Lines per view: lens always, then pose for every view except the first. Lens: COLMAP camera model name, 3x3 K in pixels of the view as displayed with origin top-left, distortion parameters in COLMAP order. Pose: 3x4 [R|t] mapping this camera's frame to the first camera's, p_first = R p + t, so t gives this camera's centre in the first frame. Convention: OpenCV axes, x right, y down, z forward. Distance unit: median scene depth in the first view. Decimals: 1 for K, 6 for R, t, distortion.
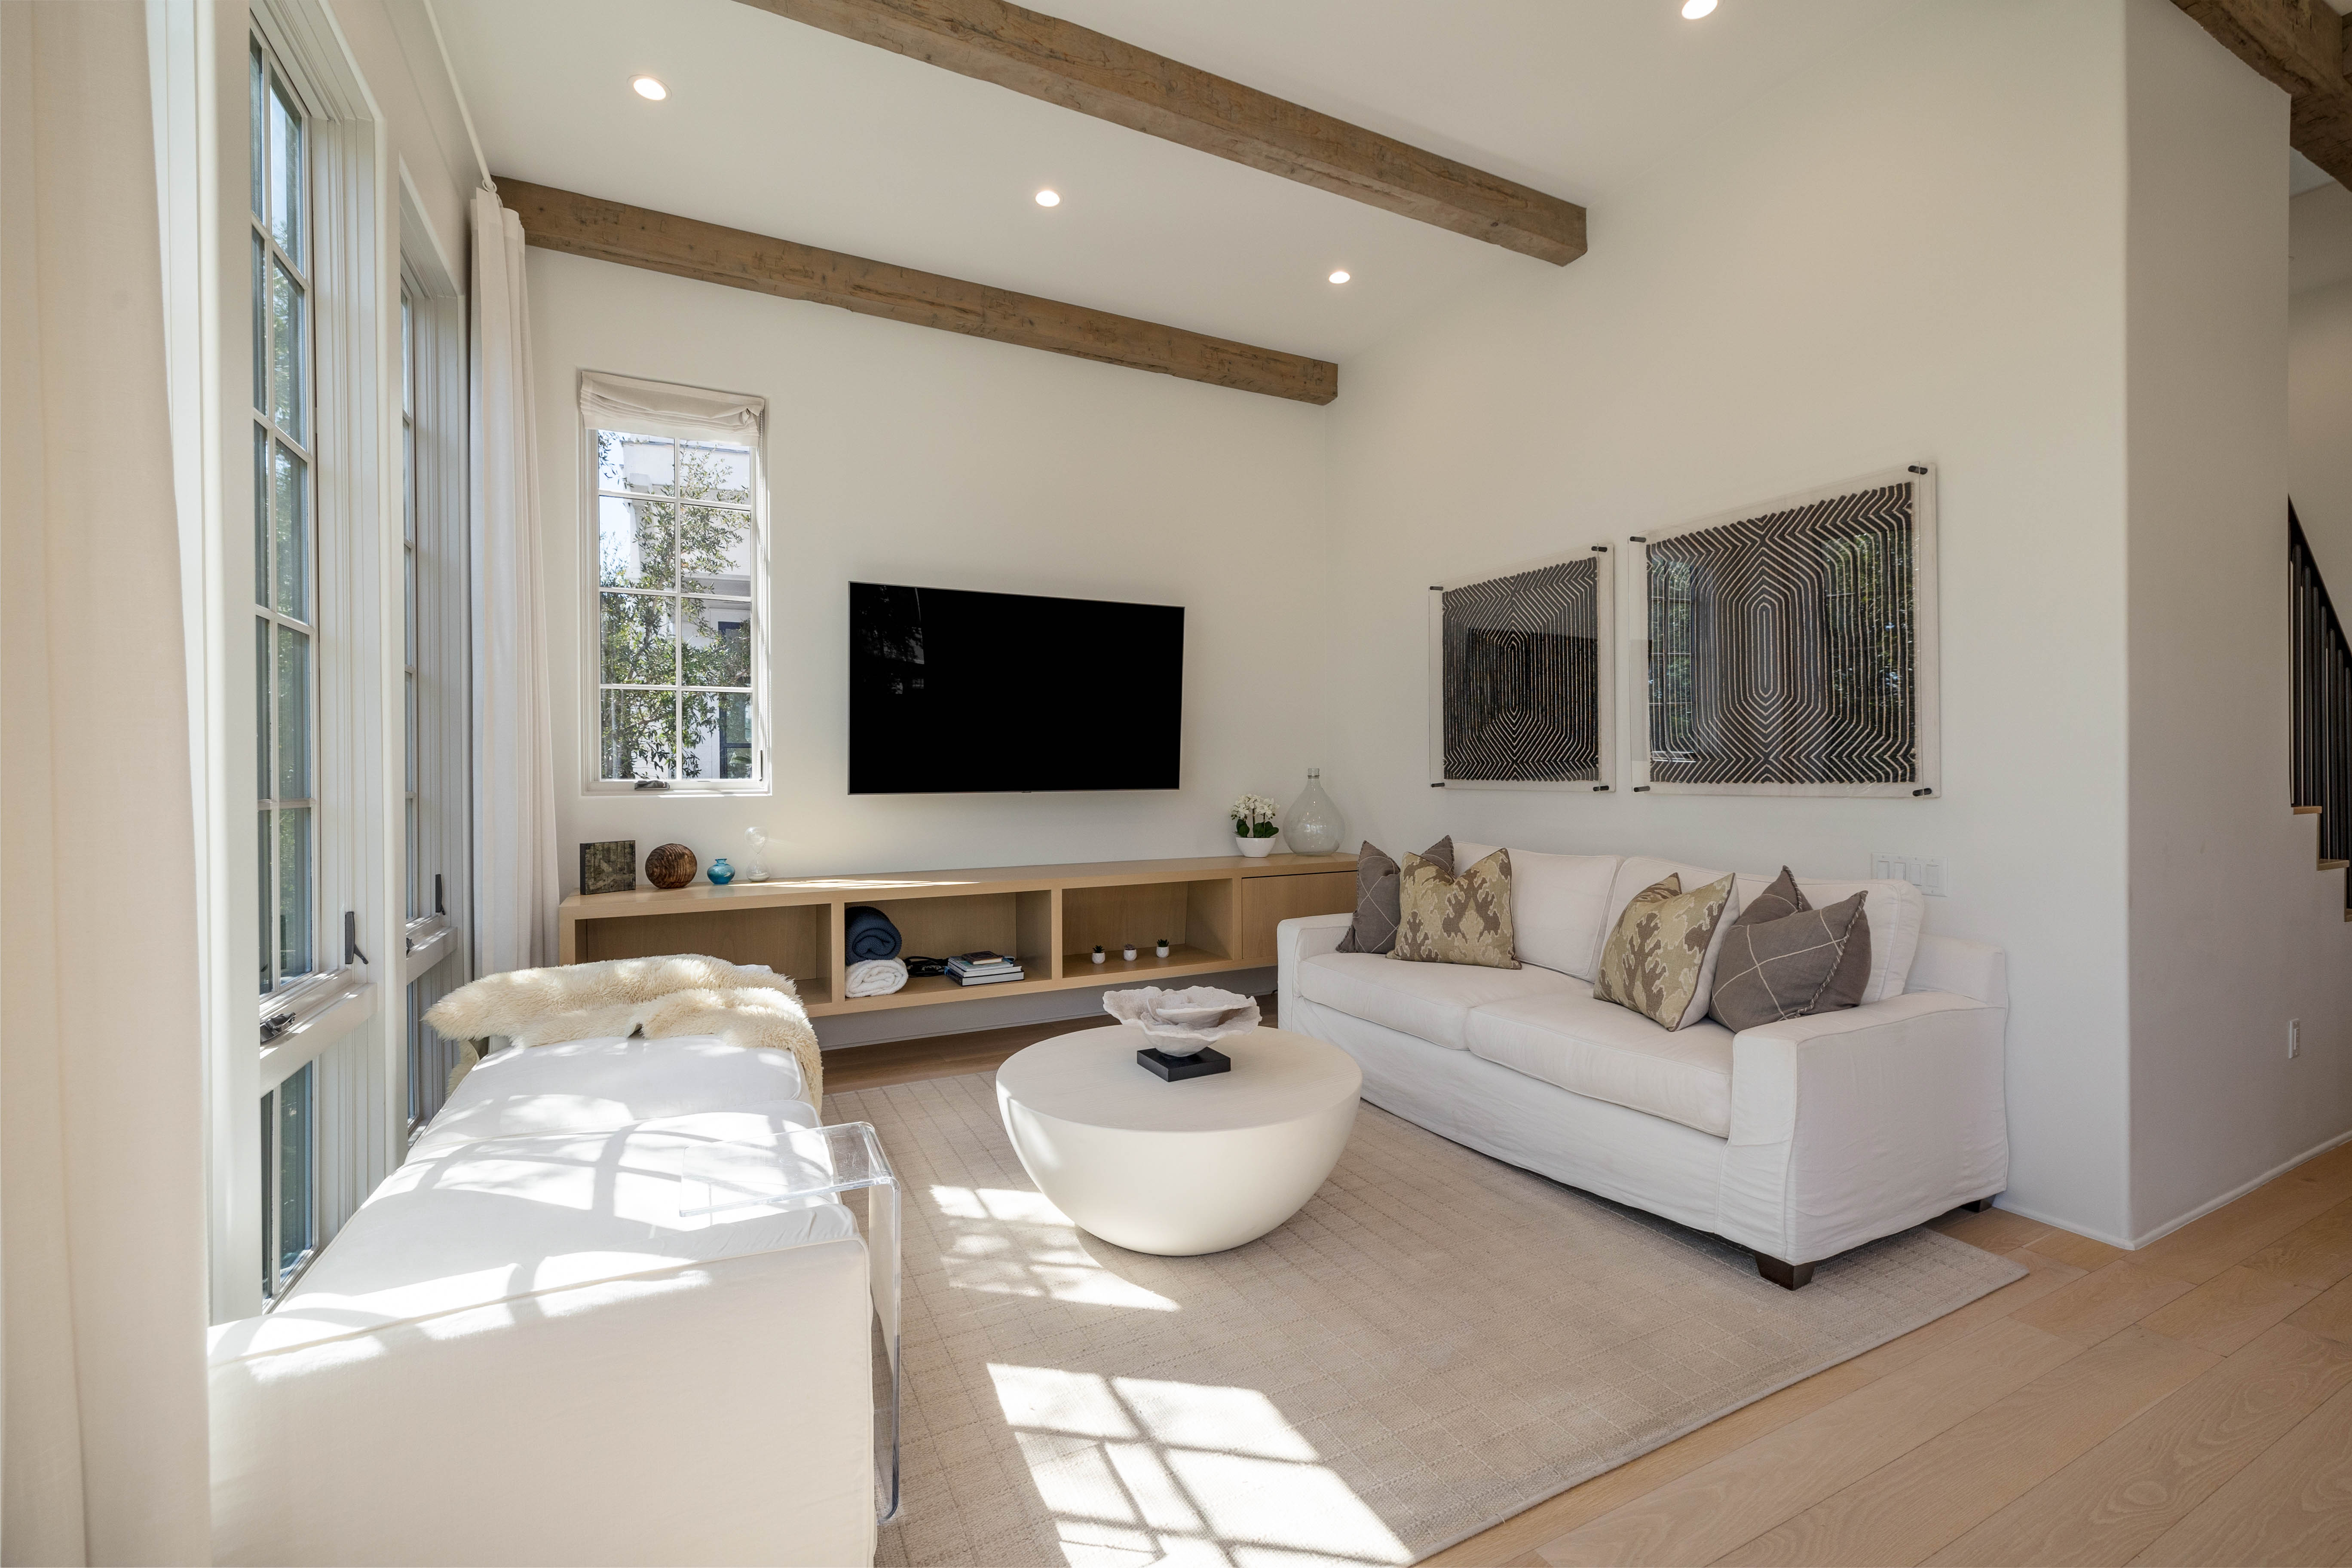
lens RADIAL K [[980.6, 0, 1185.2], [0, 980.6, 776.7], [0, 0, 1]] dist [-0.003609, 0.001123]
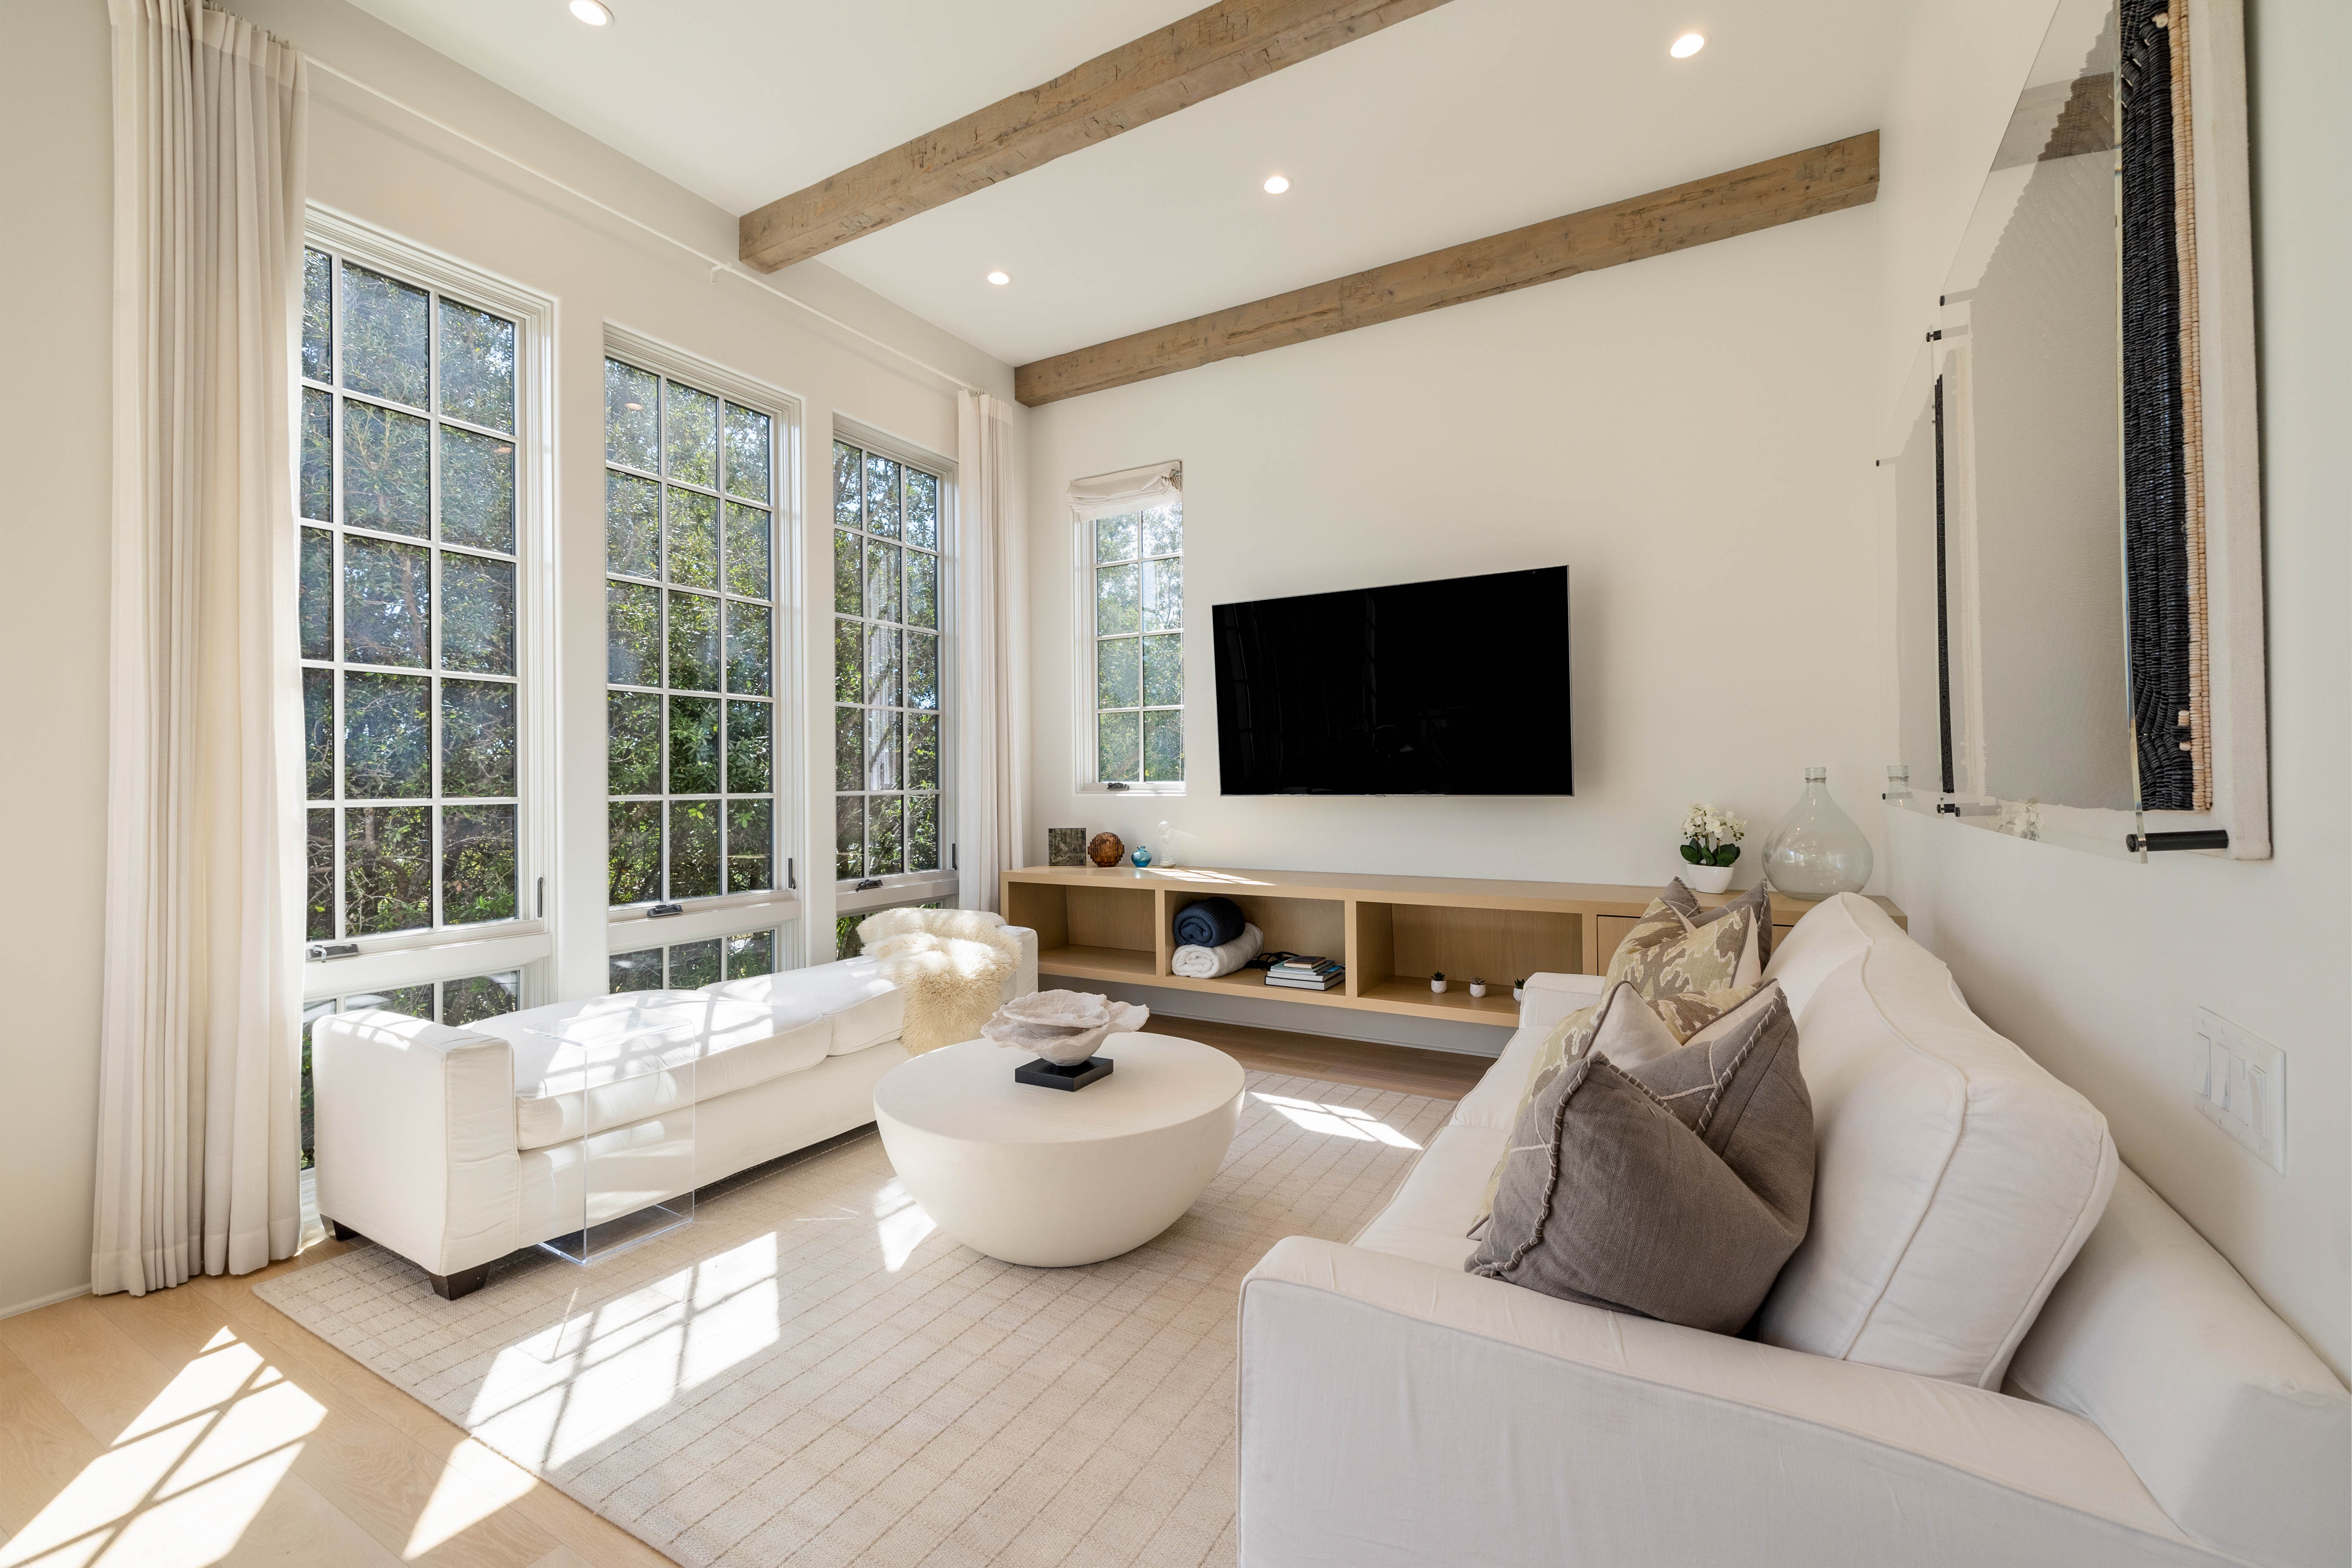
lens RADIAL K [[980.6, 0, 1183.5], [0, 980.6, 777.7], [0, 0, 1]] dist [-0.003609, 0.001123]
pose [[0.546685, 0.000028, -0.837339, 0.592844], [0.002766, 0.999994, 0.001839, -0.004937], [0.837334, -0.003321, 0.546682, 0.372346]]
